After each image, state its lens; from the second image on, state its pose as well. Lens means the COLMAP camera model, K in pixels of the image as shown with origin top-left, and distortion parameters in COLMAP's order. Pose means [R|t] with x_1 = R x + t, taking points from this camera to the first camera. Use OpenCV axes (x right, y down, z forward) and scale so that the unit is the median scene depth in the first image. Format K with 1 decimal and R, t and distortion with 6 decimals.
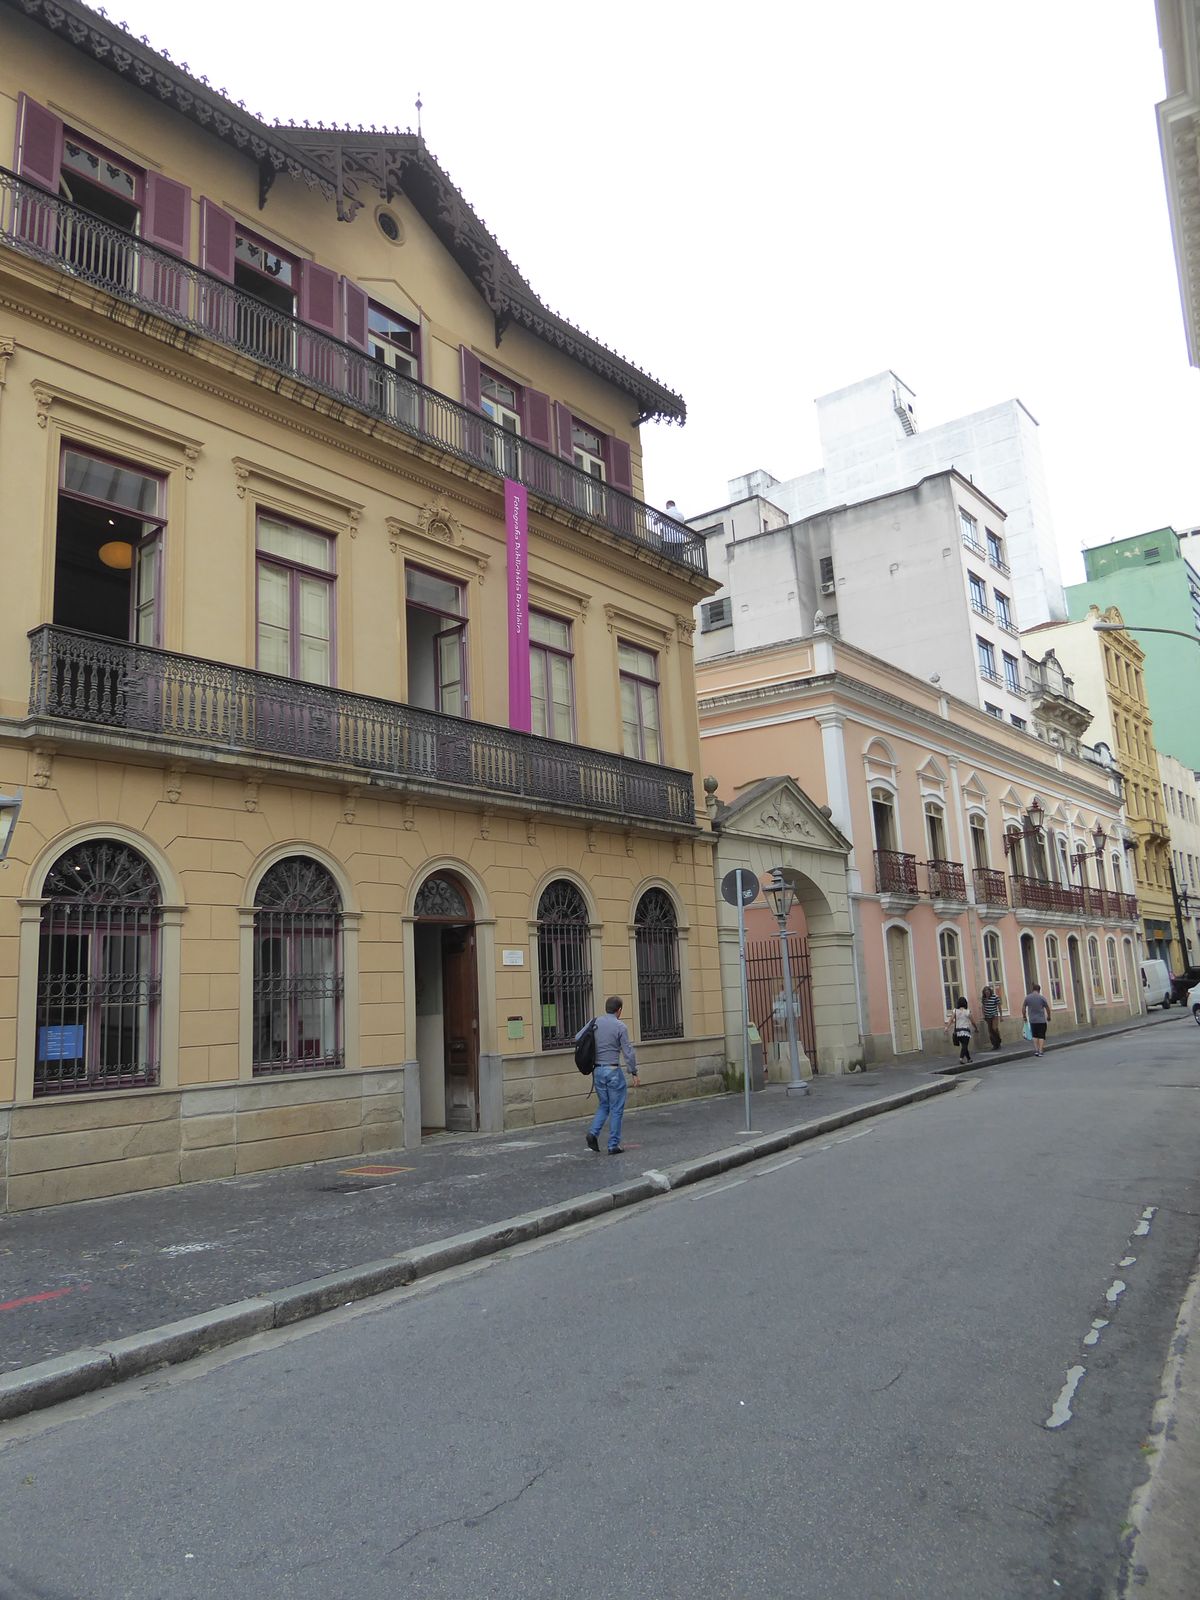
lens RADIAL K [[1162.6, 0, 601.0], [0, 1162.6, 805.7], [0, 0, 1]] dist [-0.014104, 0.023713]
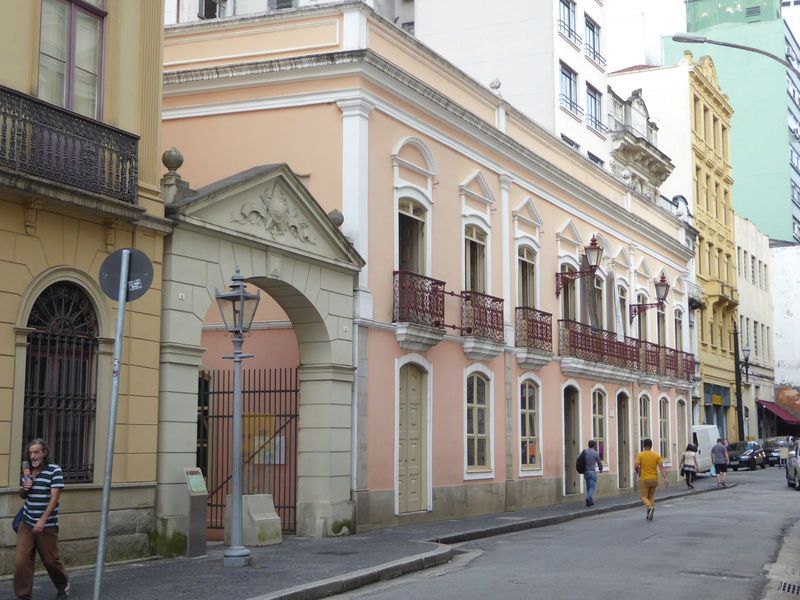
lens RADIAL K [[1210.2, 0, 397.6], [0, 1210.2, 302.6], [0, 0, 1]] dist [0.055816, 0.000000]
pose [[0.980924, 0.077455, 0.178293, 0.081262], [-0.086532, 0.995290, 0.043701, 0.022102], [-0.174068, -0.058296, 0.983007, 0.139638]]
